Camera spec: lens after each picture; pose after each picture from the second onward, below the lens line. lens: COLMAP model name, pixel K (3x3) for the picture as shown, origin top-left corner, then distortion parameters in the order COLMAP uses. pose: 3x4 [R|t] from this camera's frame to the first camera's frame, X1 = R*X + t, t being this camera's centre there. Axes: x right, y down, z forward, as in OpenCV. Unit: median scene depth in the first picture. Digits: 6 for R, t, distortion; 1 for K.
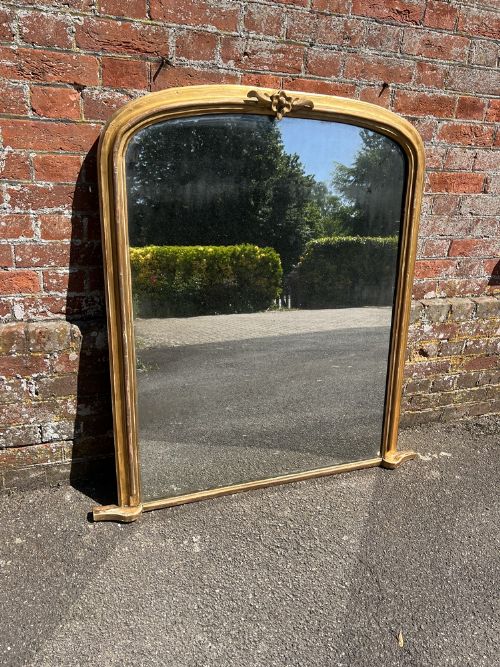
lens RADIAL K [[497.9, 0, 246.9], [0, 497.9, 333.9], [0, 0, 1]] dist [0.037333, -0.042816]
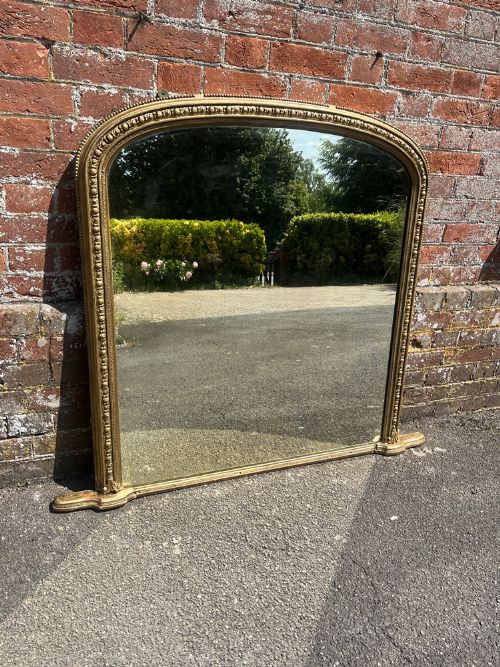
lens RADIAL K [[497.9, 0, 245.8], [0, 497.9, 334.9], [0, 0, 1]] dist [0.037333, -0.042816]
pose [[0.999610, 0.000348, 0.027936, -0.000001], [-0.000020, 0.999931, -0.011746, 0.041113], [-0.027938, 0.011740, 0.999541, 0.068763]]
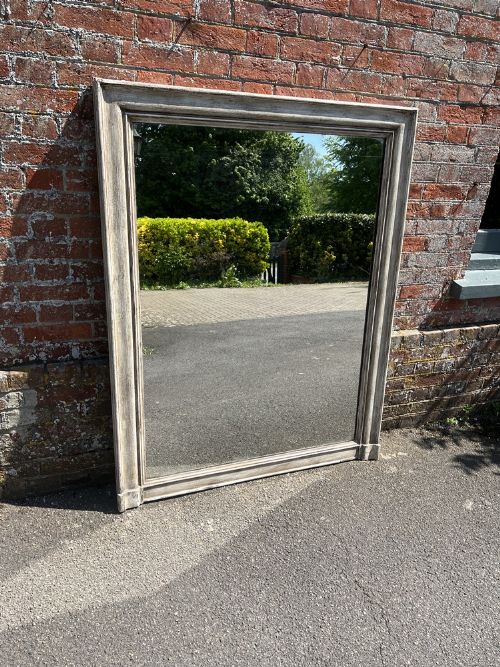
lens RADIAL K [[497.9, 0, 249.2], [0, 497.9, 333.8], [0, 0, 1]] dist [0.037333, -0.042816]
pose [[0.999310, -0.014895, 0.034023, -0.034778], [0.015408, 0.999771, -0.014869, -0.062726], [-0.033794, 0.015383, 0.999310, -0.320096]]
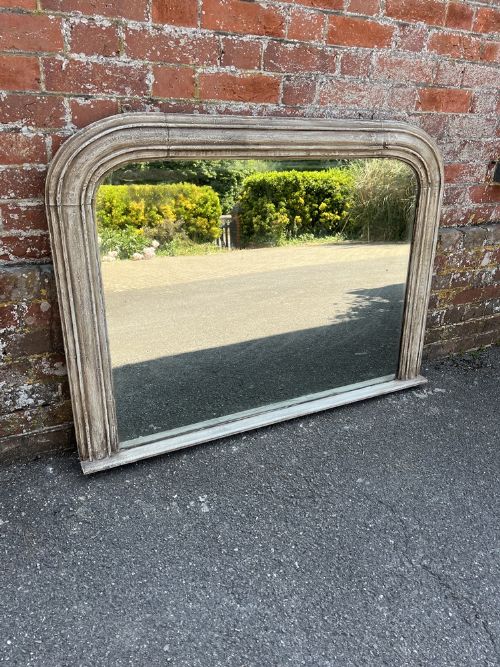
lens RADIAL K [[497.9, 0, 247.4], [0, 497.9, 334.2], [0, 0, 1]] dist [0.037333, -0.042816]
pose [[0.990649, -0.073086, 0.115211, -0.101752], [0.067072, 0.996218, 0.055245, 0.065616], [-0.118813, -0.047001, 0.991804, 0.100859]]
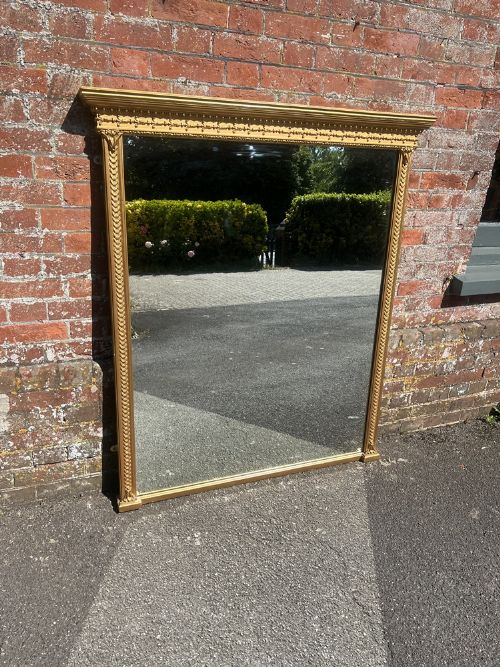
lens RADIAL K [[497.9, 0, 244.6], [0, 497.9, 336.6], [0, 0, 1]] dist [0.037333, -0.042816]
pose [[0.999193, -0.026083, 0.030553, -0.009770], [0.026942, 0.999244, -0.028024, -0.038196], [-0.029799, 0.028825, 0.999140, -0.236669]]
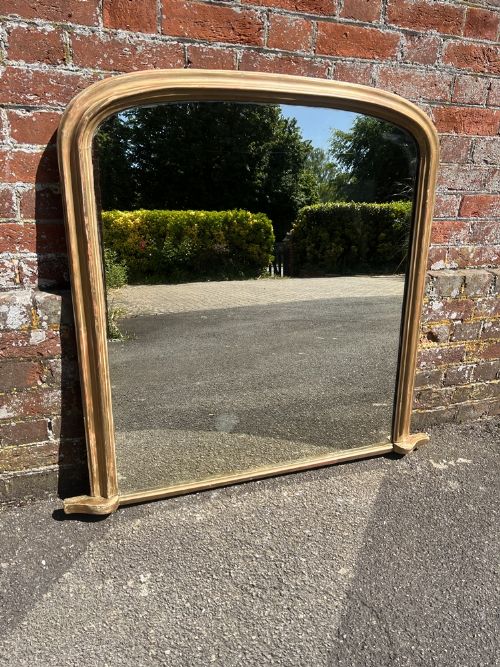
lens RADIAL K [[497.9, 0, 244.9], [0, 497.9, 338.4], [0, 0, 1]] dist [0.037333, -0.042816]
pose [[0.999699, -0.024516, 0.000750, 0.056316], [0.024527, 0.999158, -0.032879, 0.075186], [0.000057, 0.032887, 0.999459, 0.227468]]
